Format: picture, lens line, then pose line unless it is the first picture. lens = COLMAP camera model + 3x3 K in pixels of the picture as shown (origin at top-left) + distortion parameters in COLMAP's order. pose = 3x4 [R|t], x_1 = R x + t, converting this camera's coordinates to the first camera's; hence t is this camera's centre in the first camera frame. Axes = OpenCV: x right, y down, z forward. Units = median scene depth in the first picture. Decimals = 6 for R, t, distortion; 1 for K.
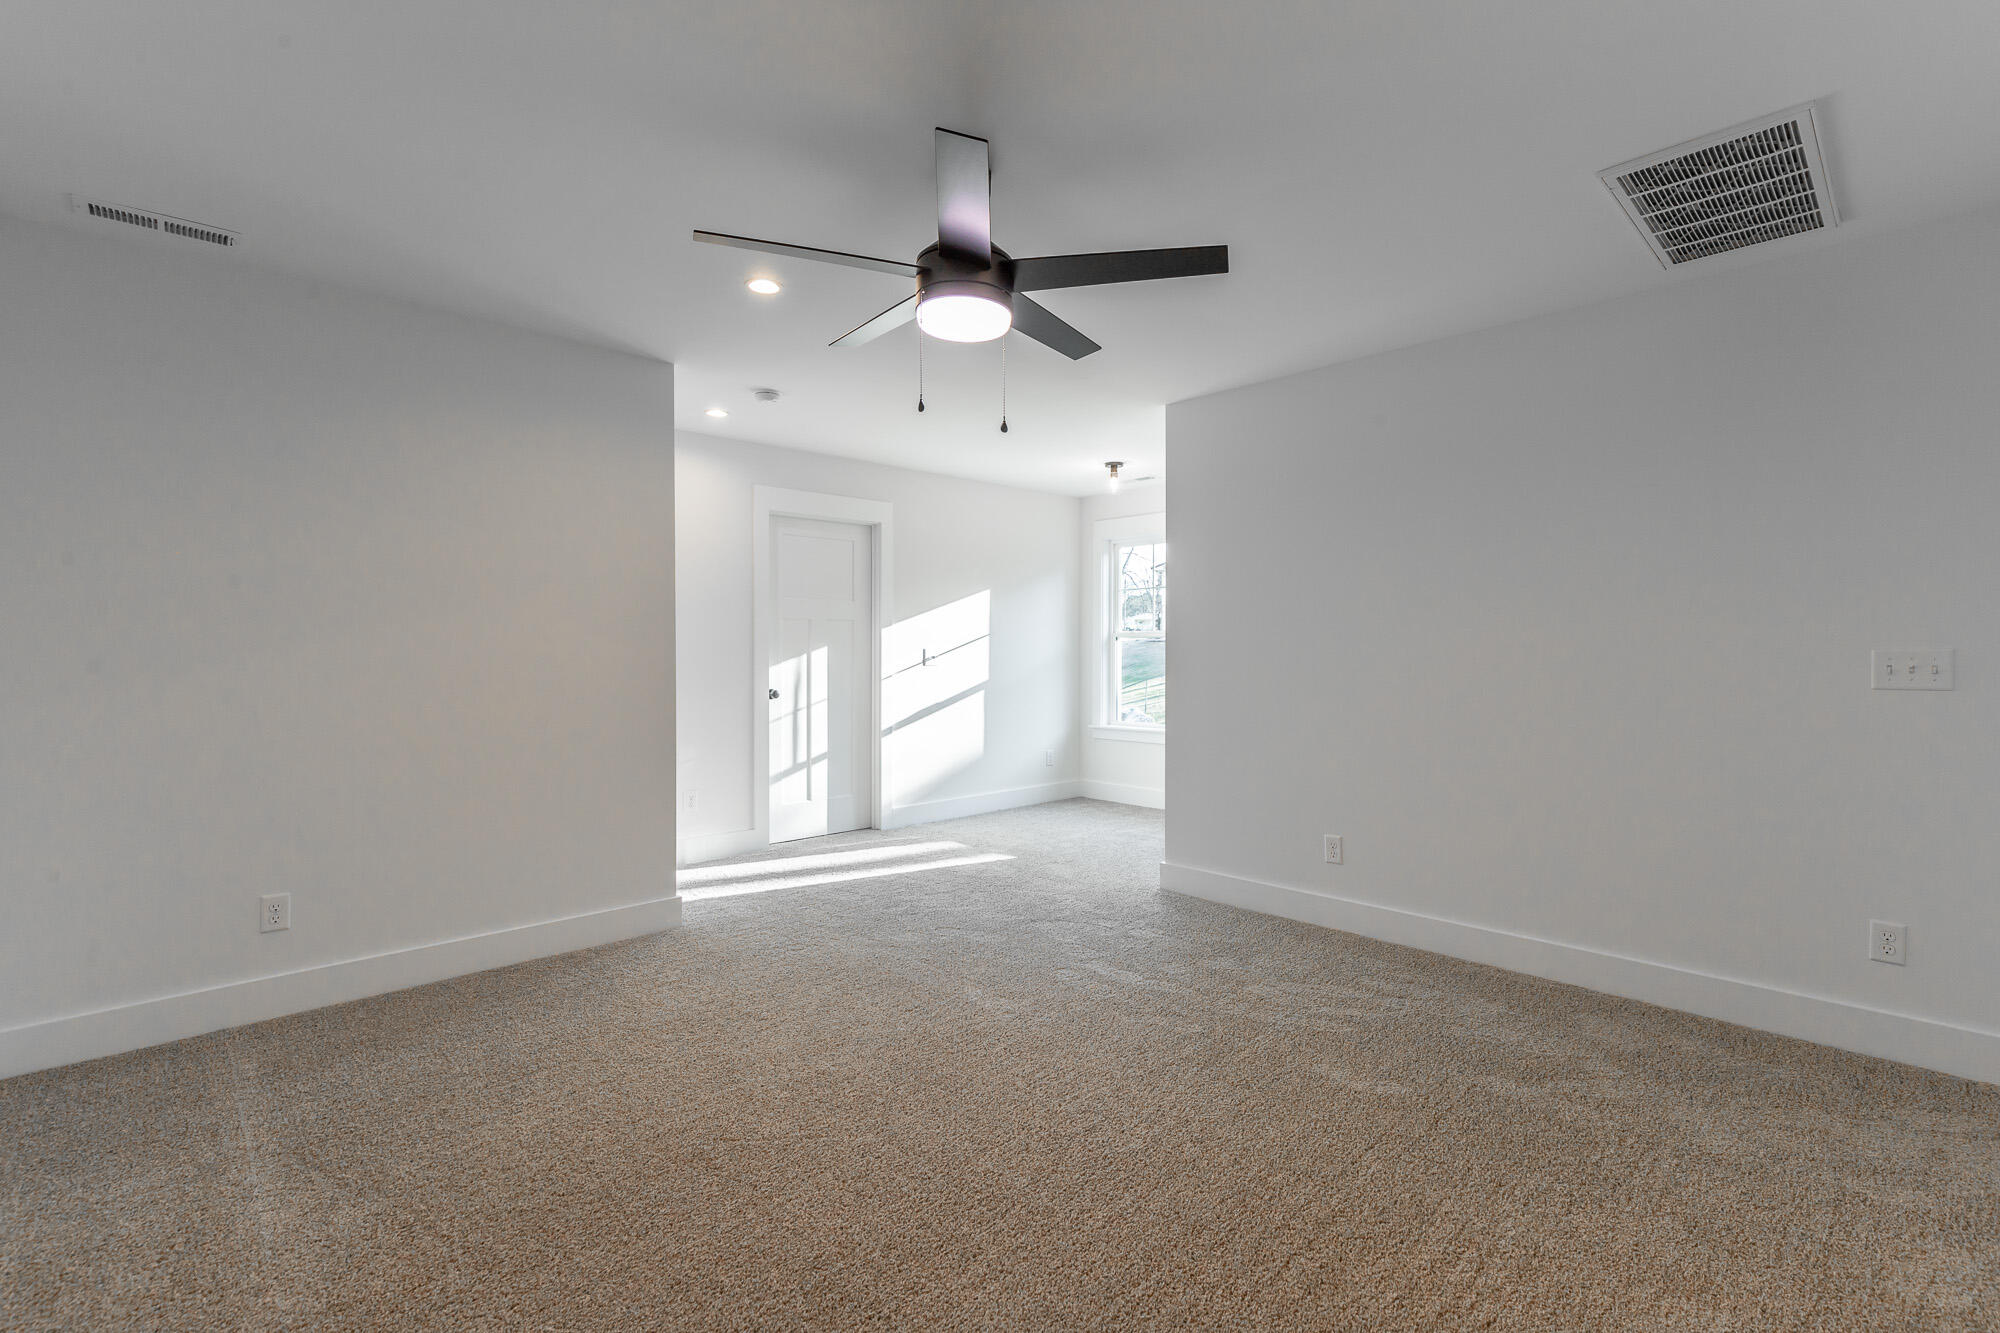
lens RADIAL K [[903.5, 0, 1001.3], [0, 903.5, 660.2], [0, 0, 1]] dist [0.012036, -0.000299]
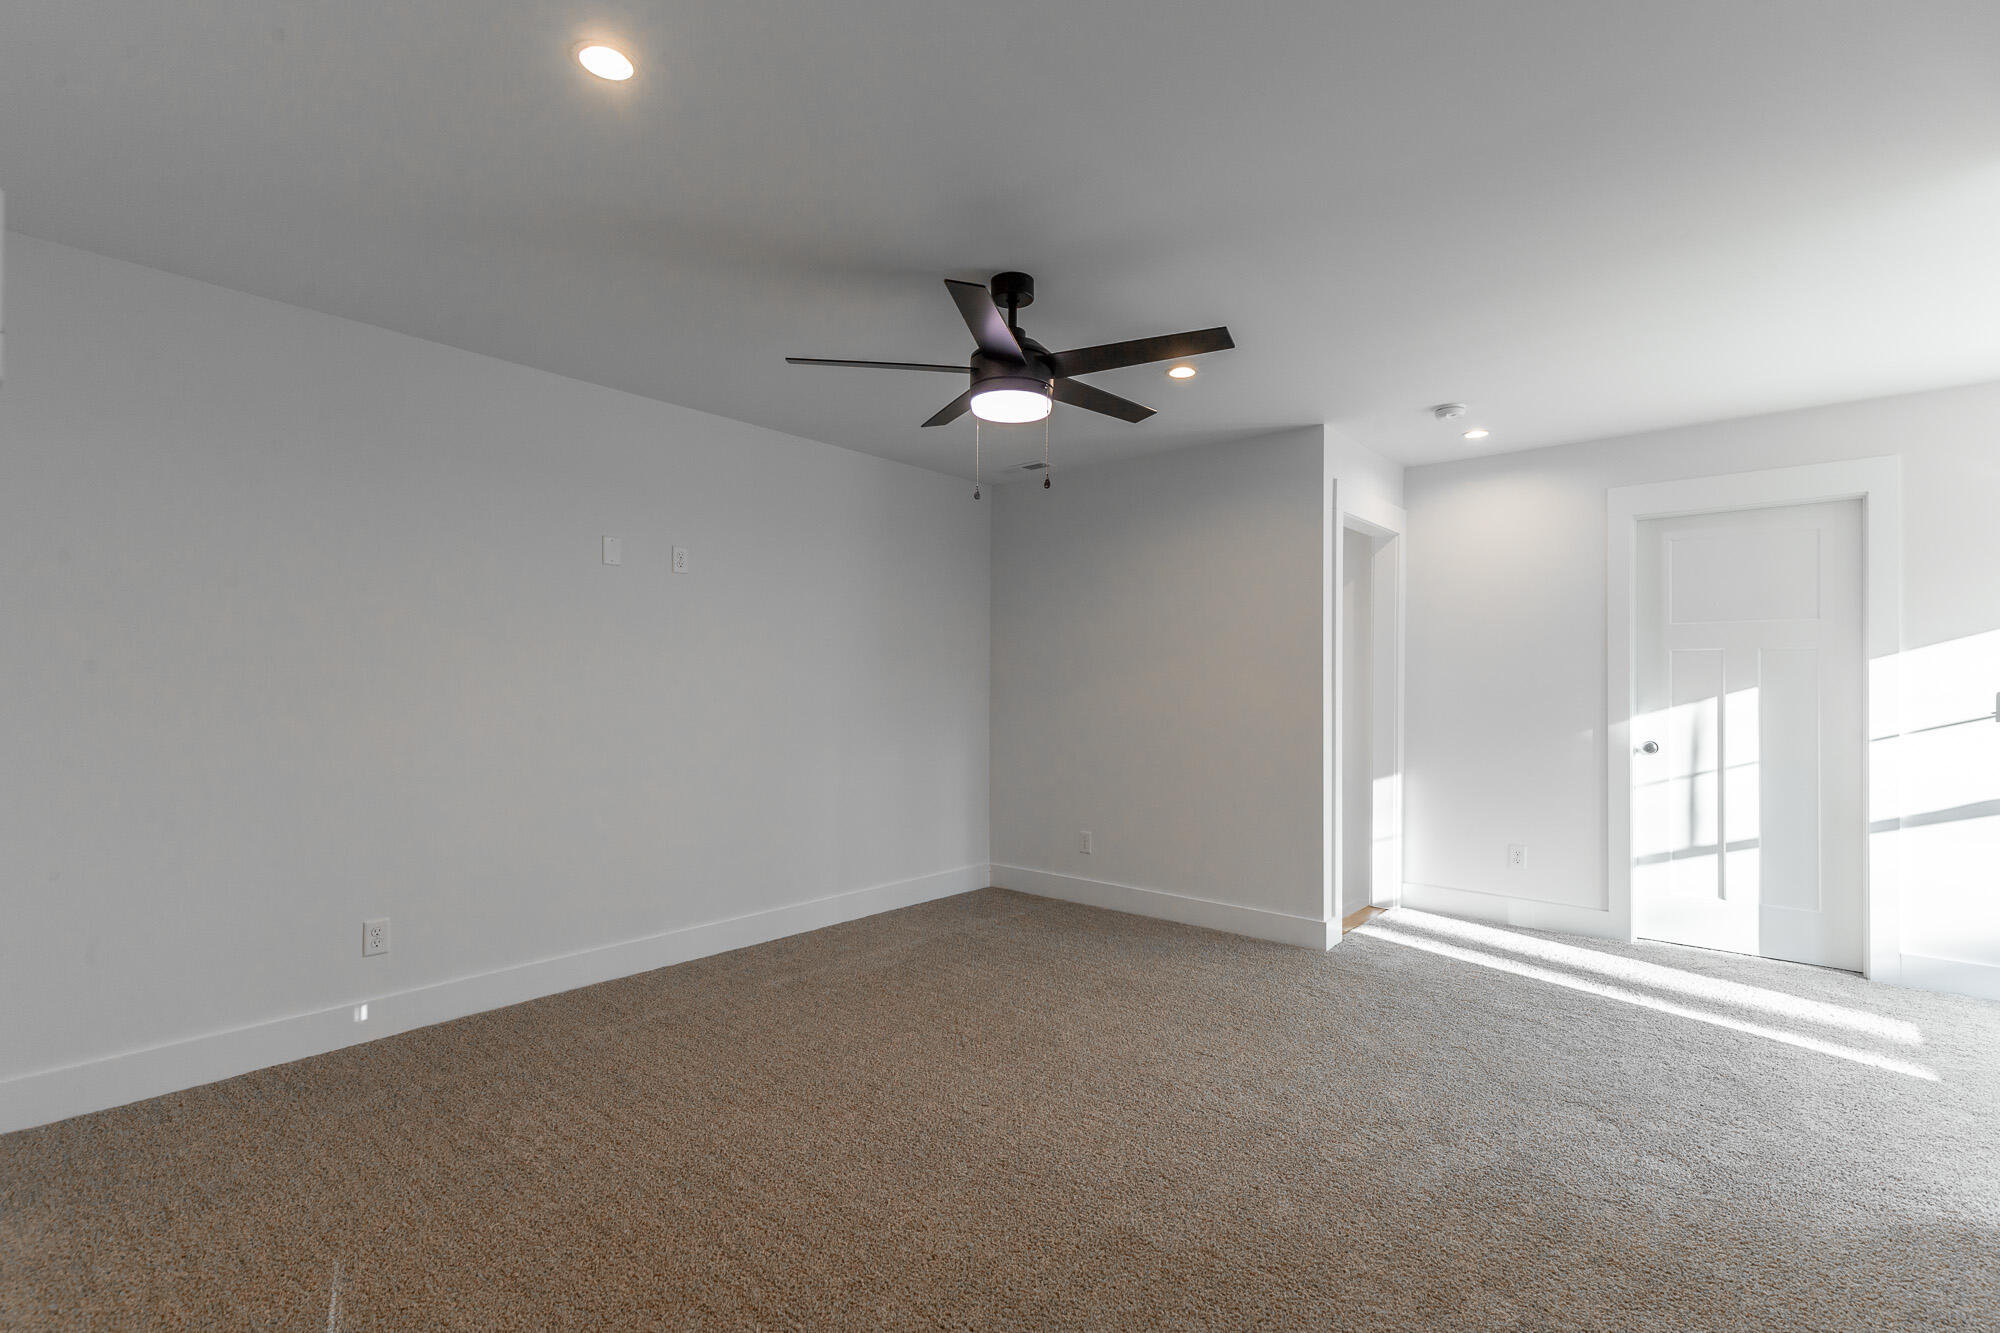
lens RADIAL K [[903.5, 0, 1003.5], [0, 903.5, 665.7], [0, 0, 1]] dist [0.012036, -0.000299]
pose [[0.116034, -0.010931, -0.993185, 0.447585], [-0.016721, 0.999776, -0.012957, -0.013829], [0.993104, 0.018111, 0.115825, 0.341367]]
